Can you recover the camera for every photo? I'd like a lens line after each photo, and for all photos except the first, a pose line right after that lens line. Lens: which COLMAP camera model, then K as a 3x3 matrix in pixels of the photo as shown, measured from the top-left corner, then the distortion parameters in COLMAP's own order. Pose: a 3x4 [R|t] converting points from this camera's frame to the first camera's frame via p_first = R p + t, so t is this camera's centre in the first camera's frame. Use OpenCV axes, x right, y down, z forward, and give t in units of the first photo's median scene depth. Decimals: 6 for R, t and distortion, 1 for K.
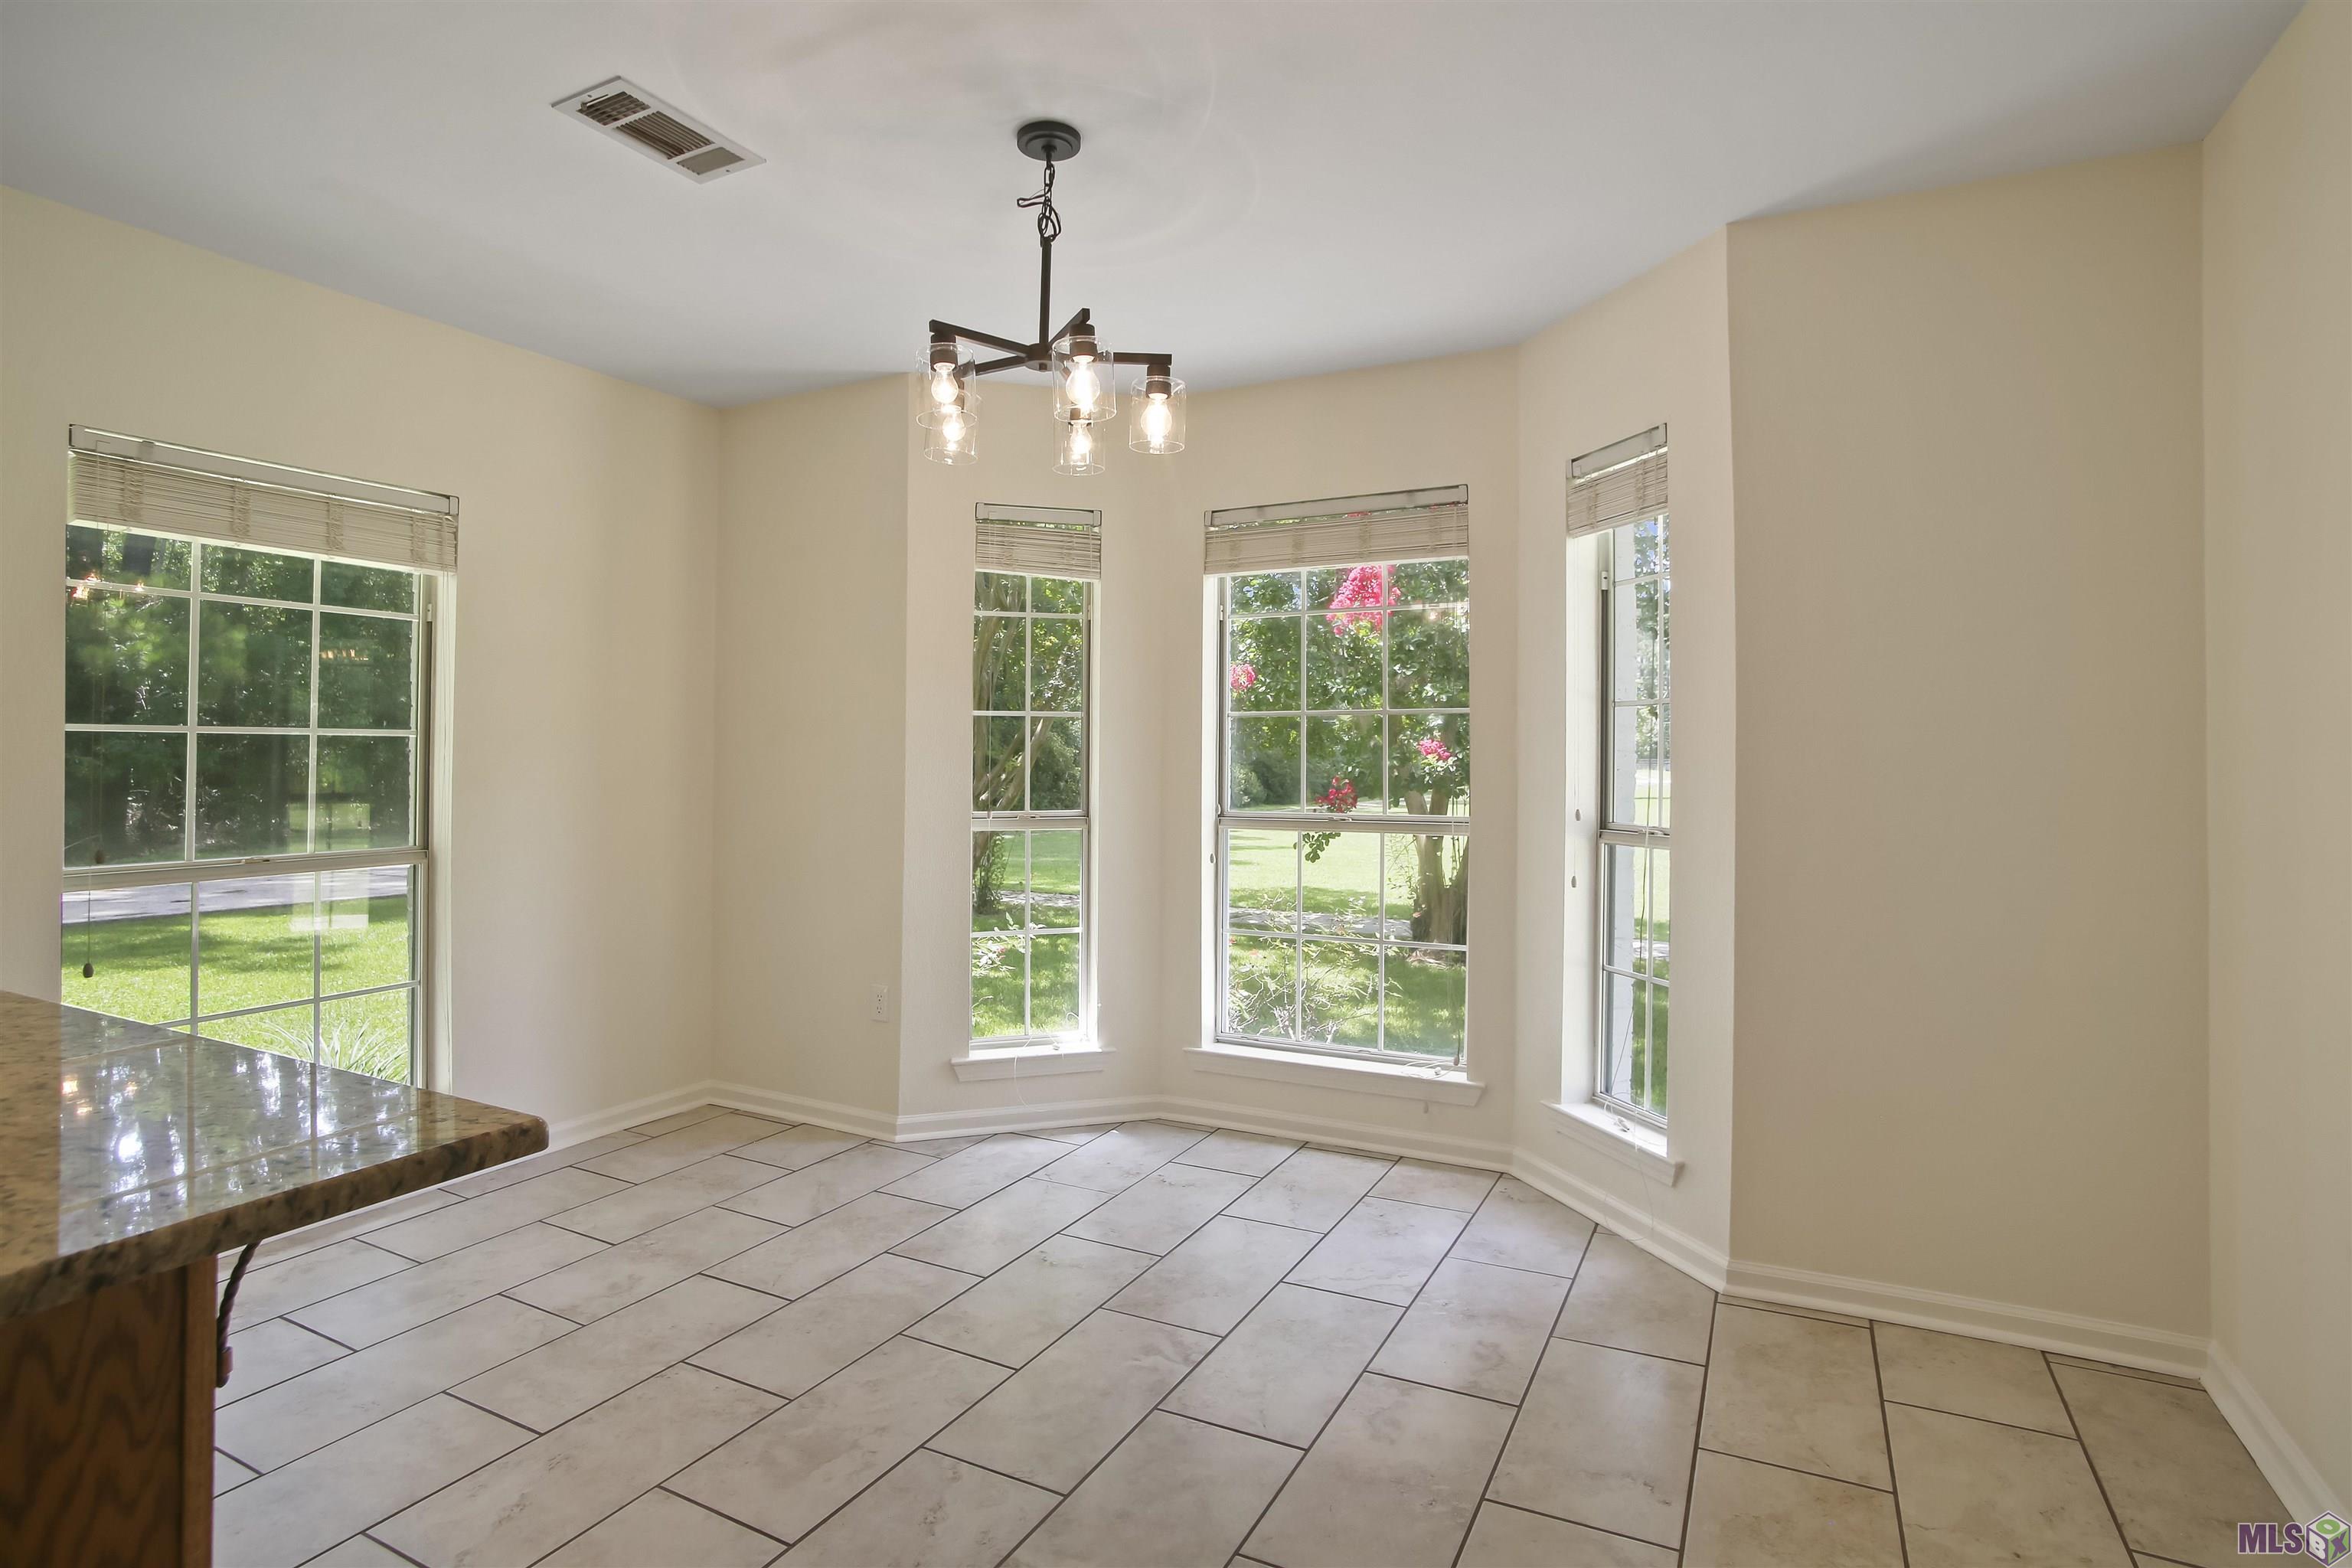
lens RADIAL K [[1247.8, 0, 1158.5], [0, 1247.8, 755.6], [0, 0, 1]] dist [-0.072339, 0.037446]
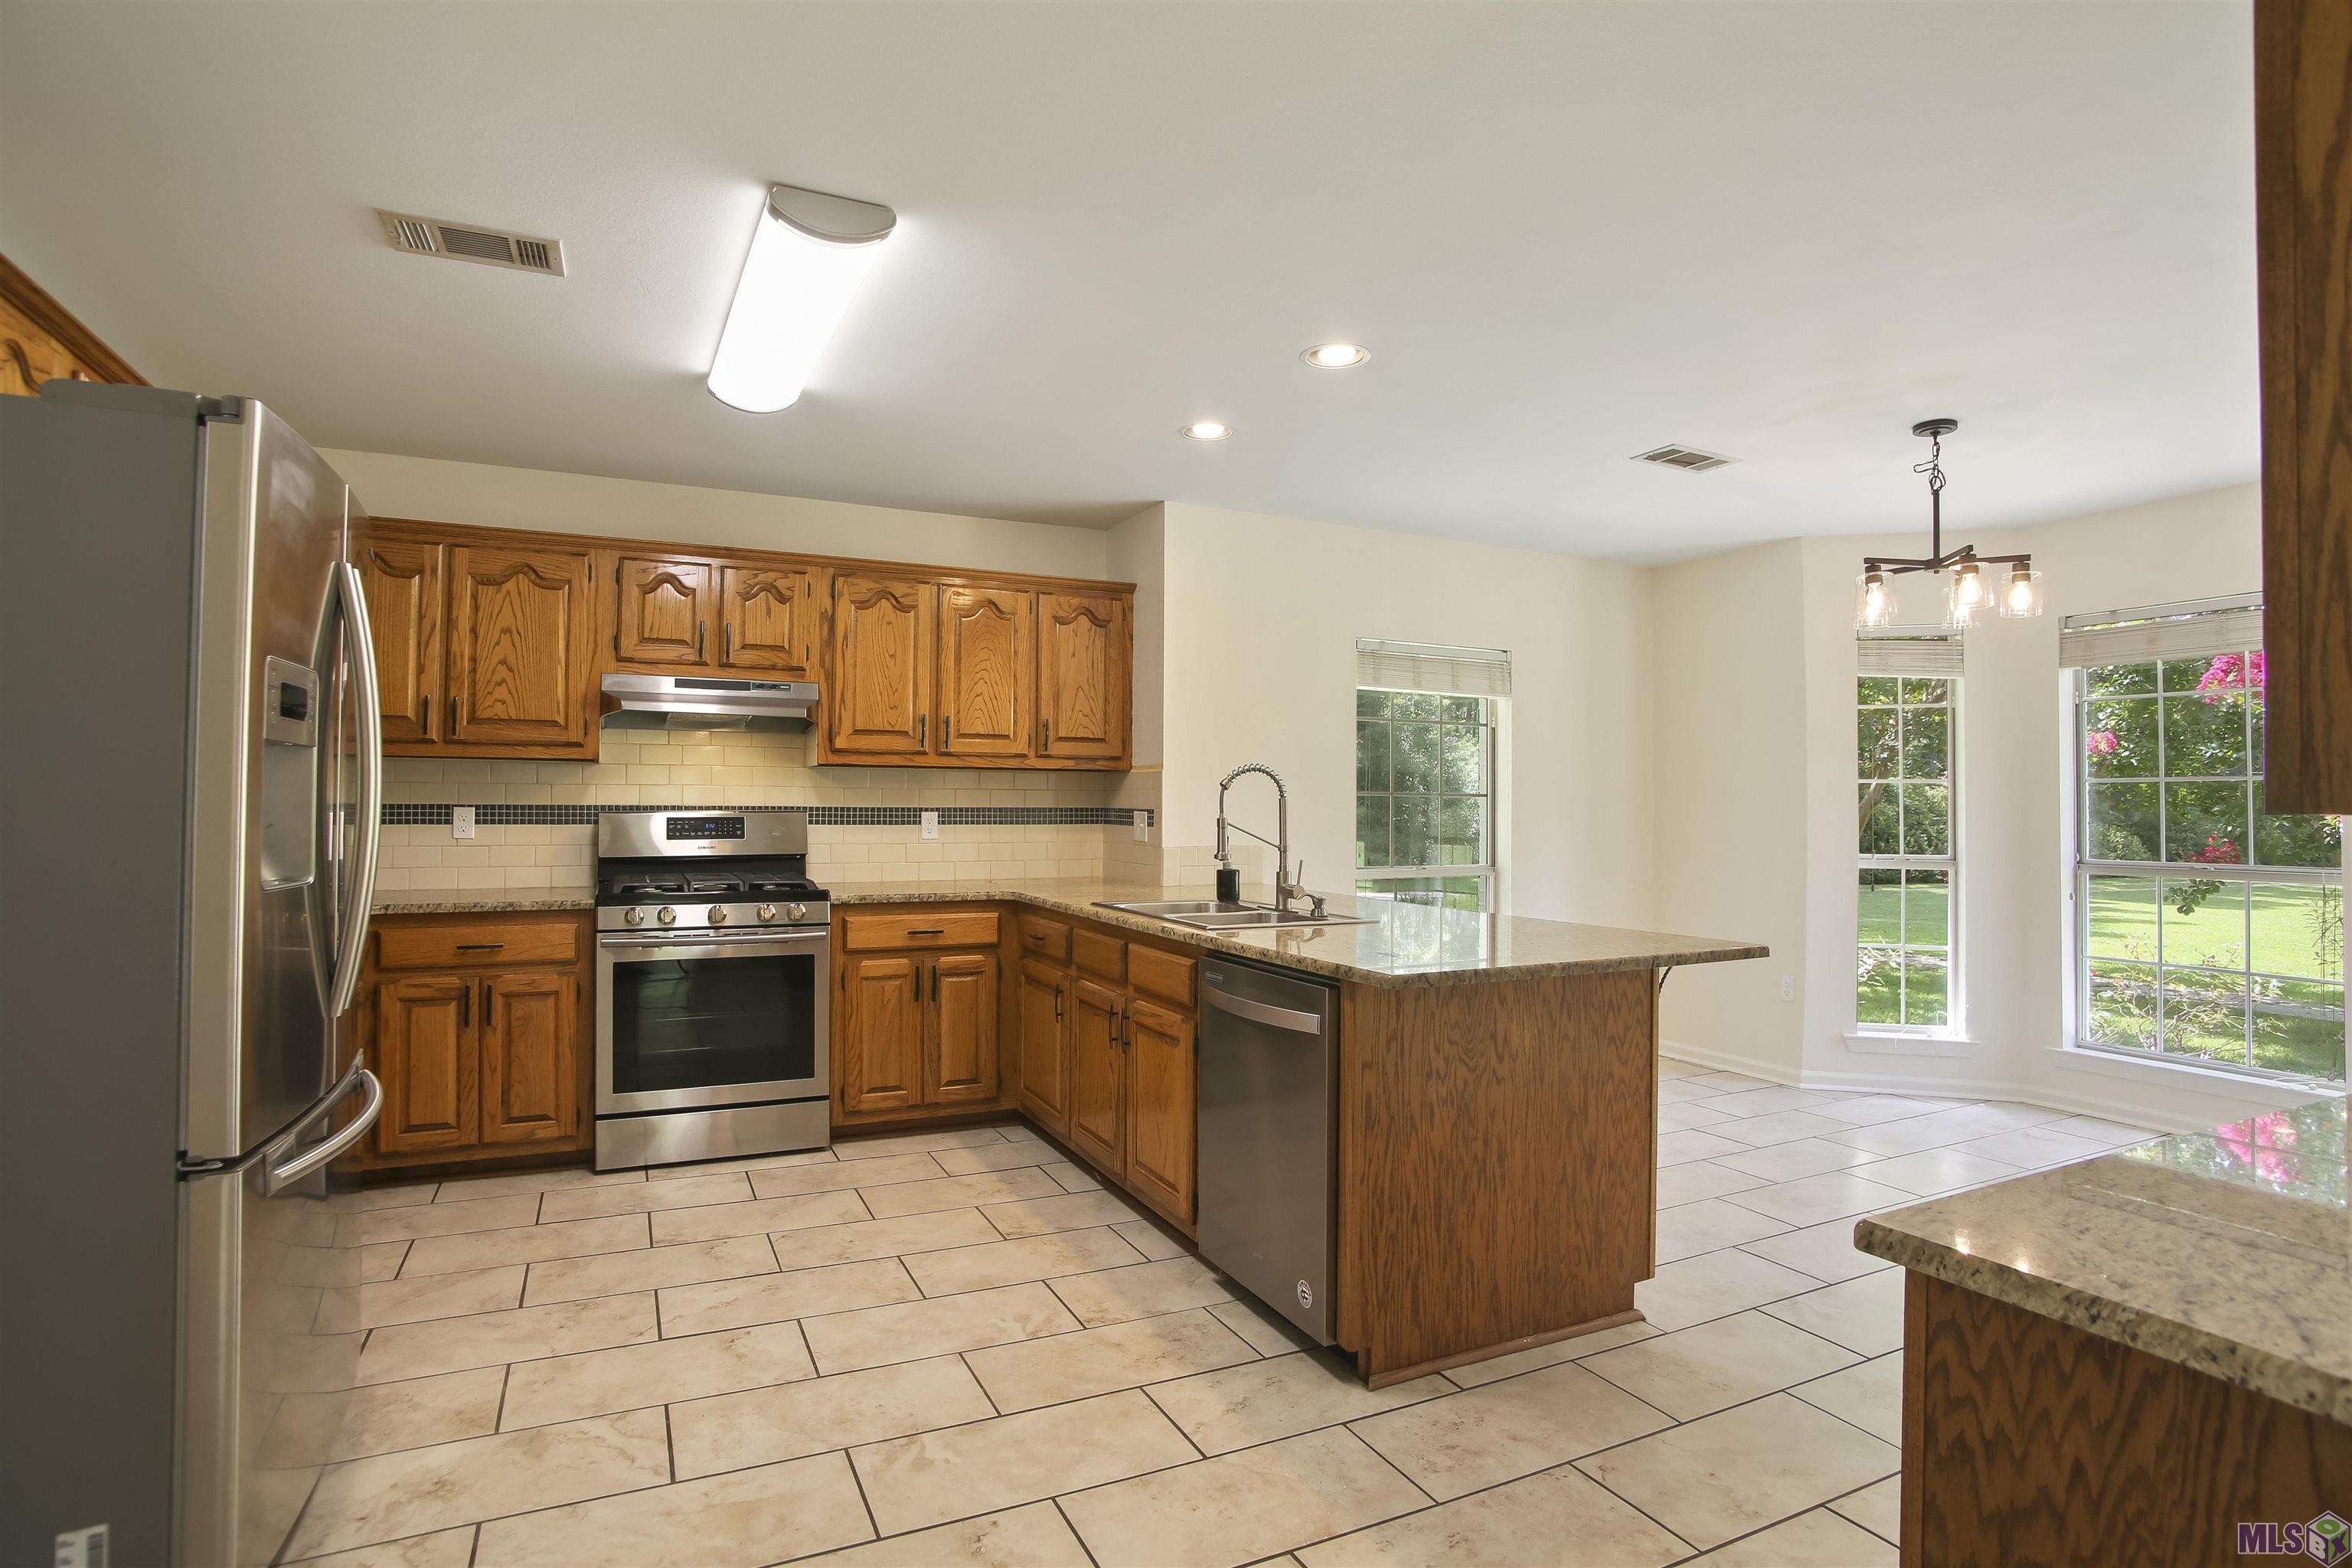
lens RADIAL K [[1247.8, 0, 1158.5], [0, 1247.8, 755.6], [0, 0, 1]] dist [-0.072339, 0.037446]
pose [[0.822395, -0.014397, -0.568734, -0.020224], [-0.010262, 0.999142, -0.040132, -0.000406], [0.568824, 0.038841, 0.821542, -0.628064]]
